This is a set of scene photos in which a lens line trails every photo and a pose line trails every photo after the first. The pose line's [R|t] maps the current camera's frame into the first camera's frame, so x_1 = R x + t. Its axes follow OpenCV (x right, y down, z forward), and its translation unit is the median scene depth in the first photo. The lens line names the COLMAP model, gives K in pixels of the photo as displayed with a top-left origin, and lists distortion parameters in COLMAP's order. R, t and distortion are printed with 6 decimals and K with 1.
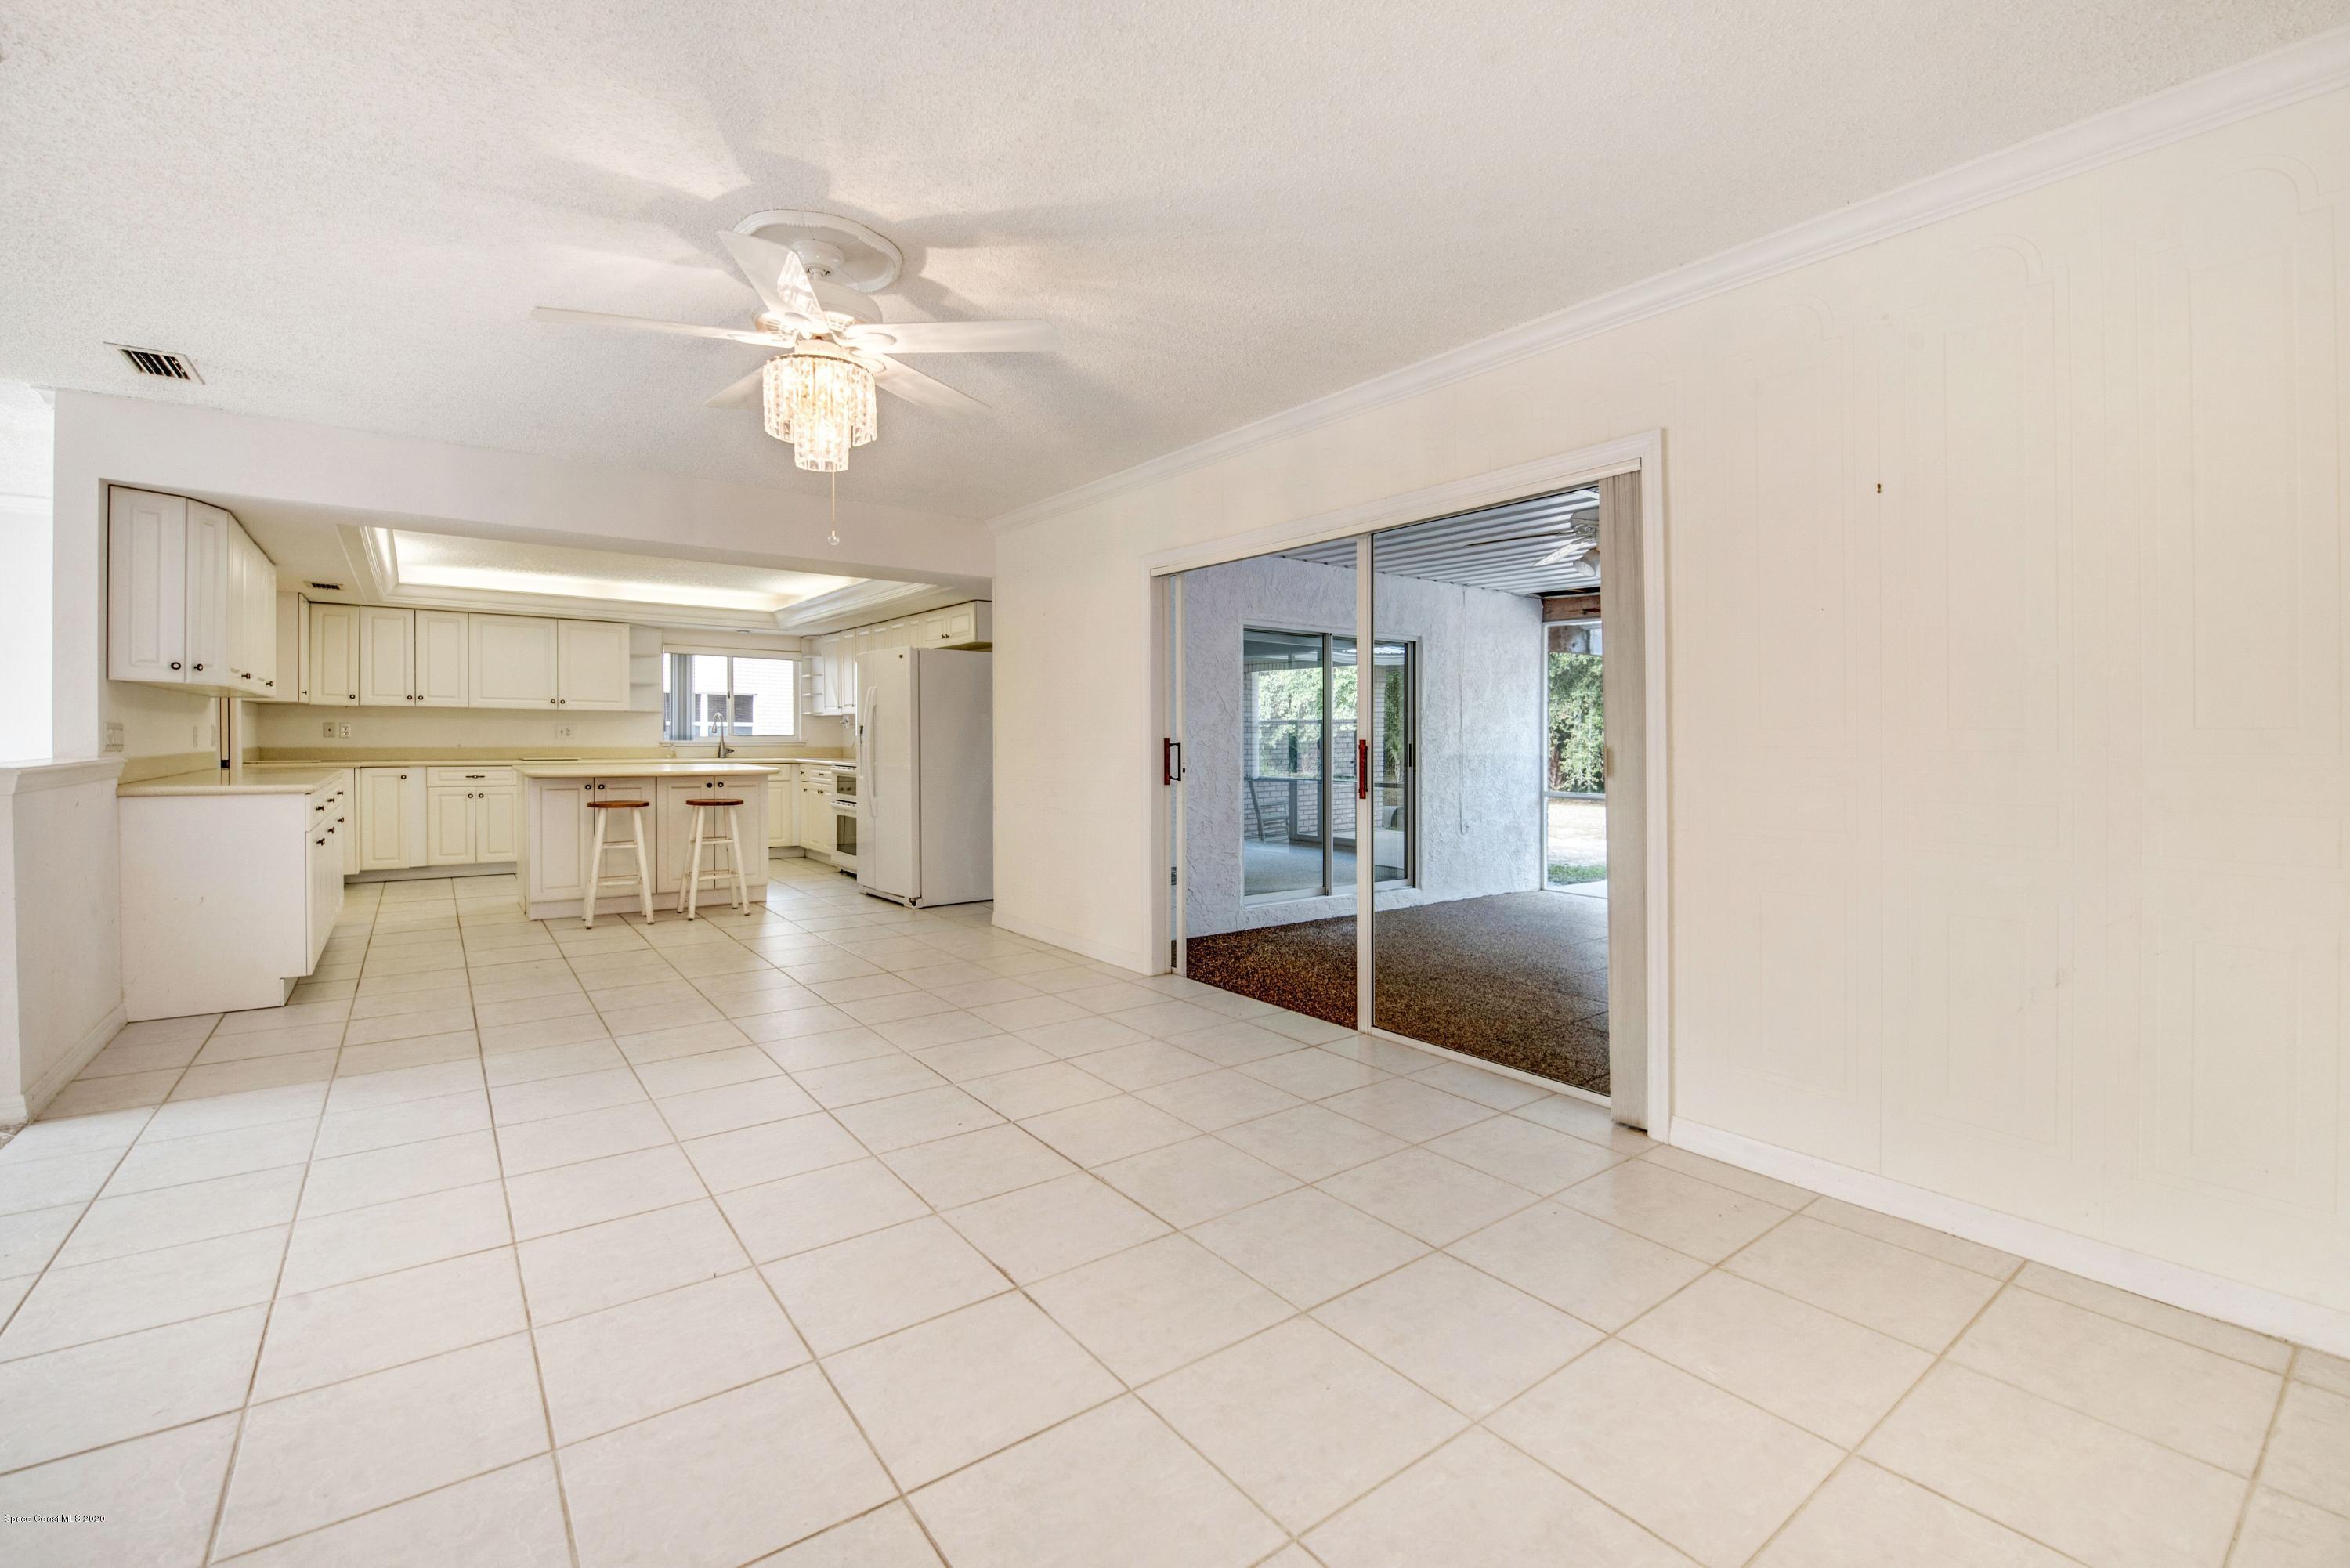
lens RADIAL K [[1013.3, 0, 1173.5], [0, 1013.3, 726.4], [0, 0, 1]] dist [-0.012885, -0.000240]
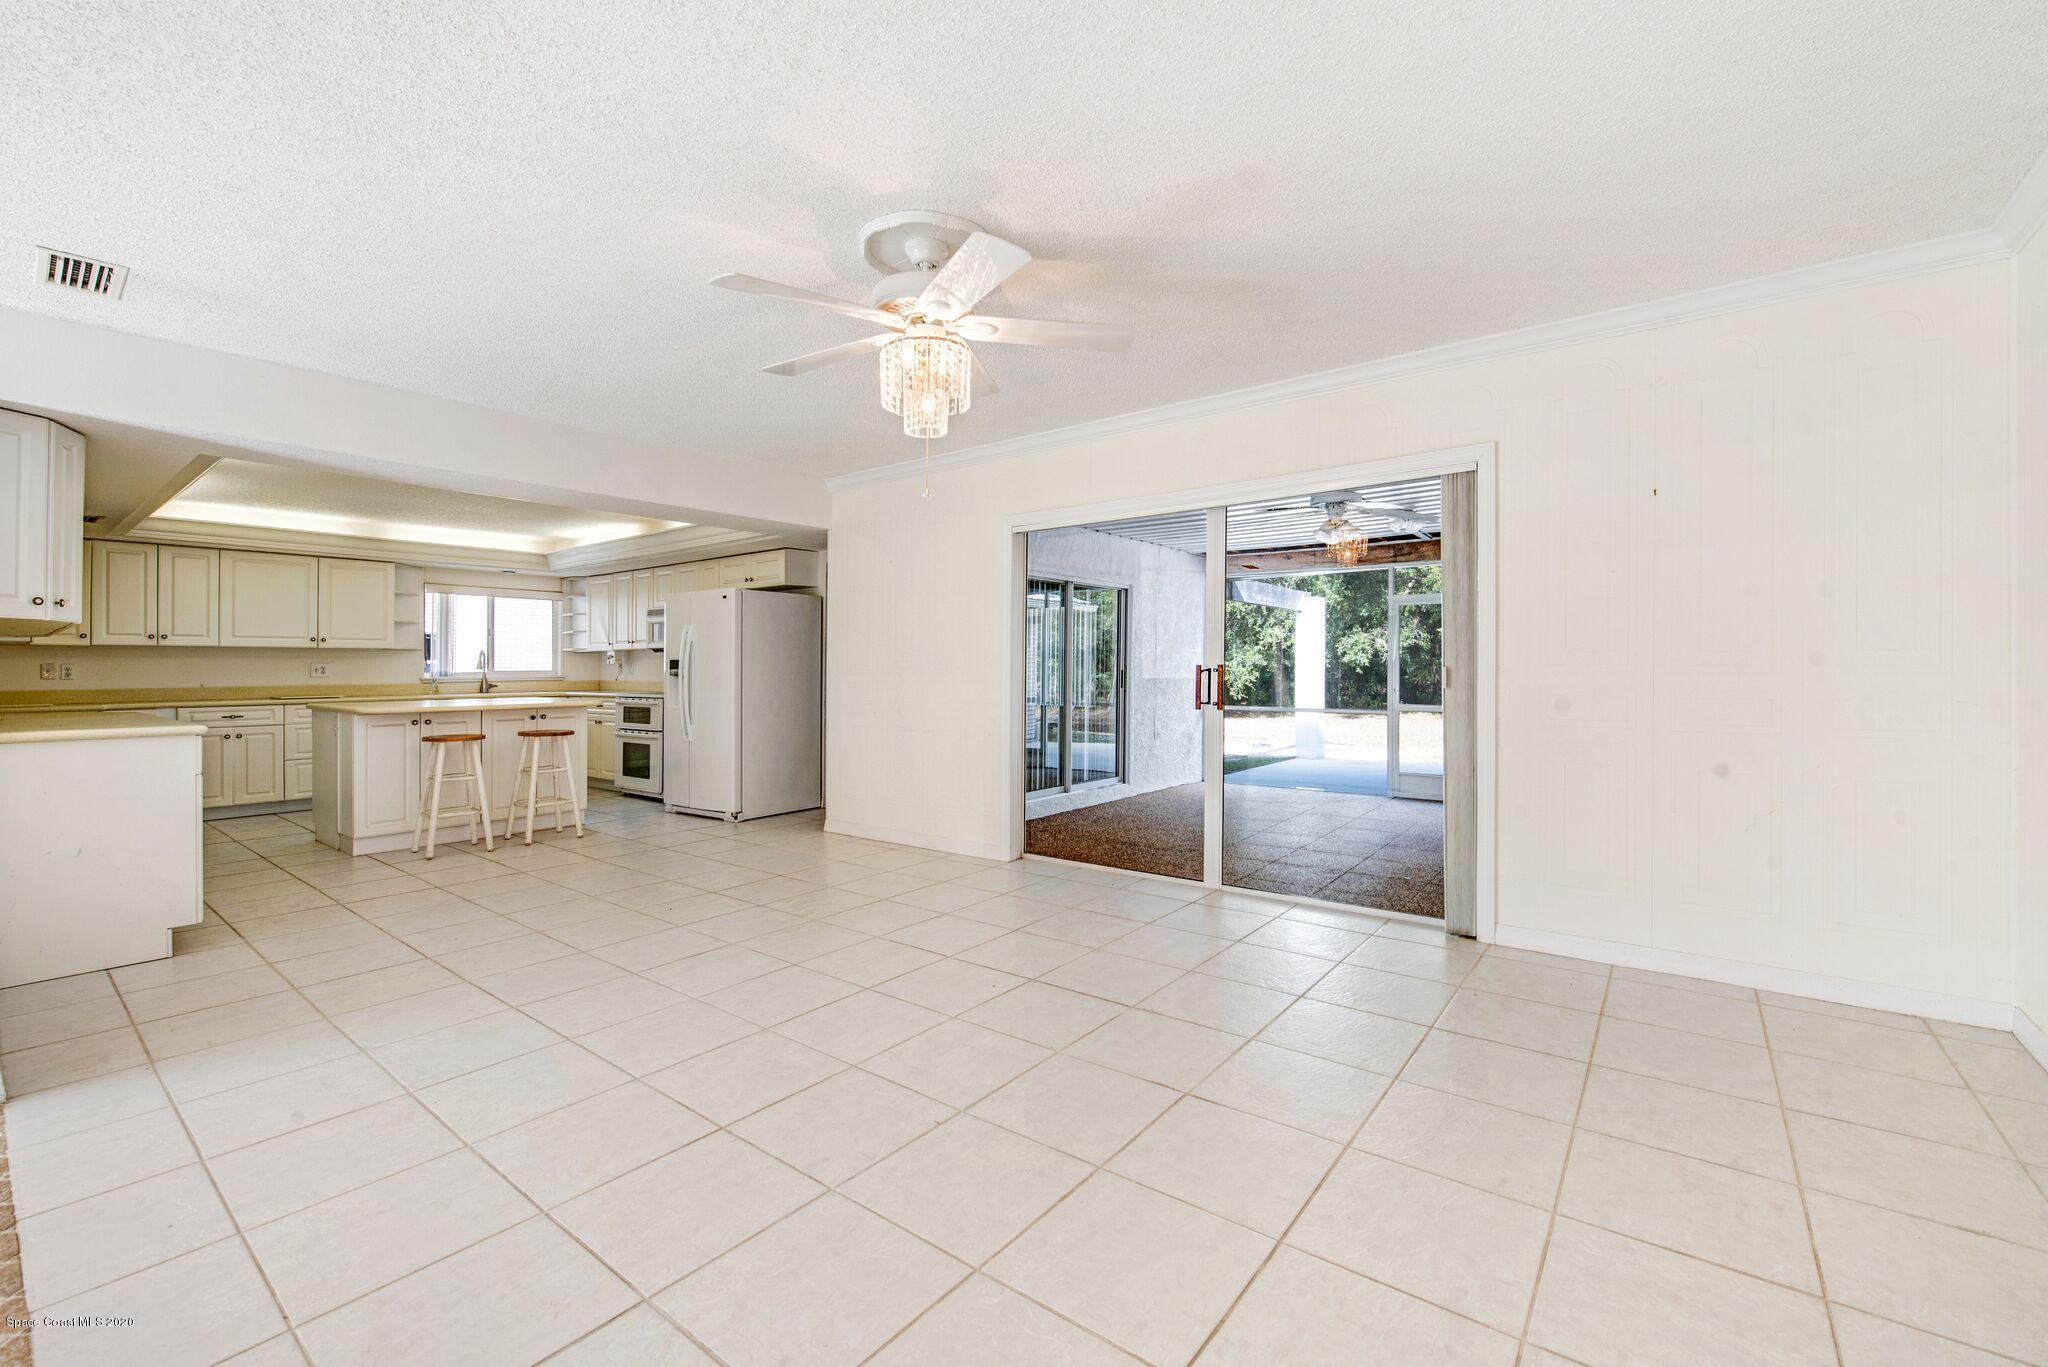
lens RADIAL K [[852.2, 0, 1025.5], [0, 852.2, 661.4], [0, 0, 1]] dist [-0.003146, -0.000201]
pose [[0.965764, -0.011602, 0.259161, -0.166588], [0.010799, 0.999931, 0.004524, 0.000749], [-0.259196, -0.001570, 0.965824, 0.003784]]
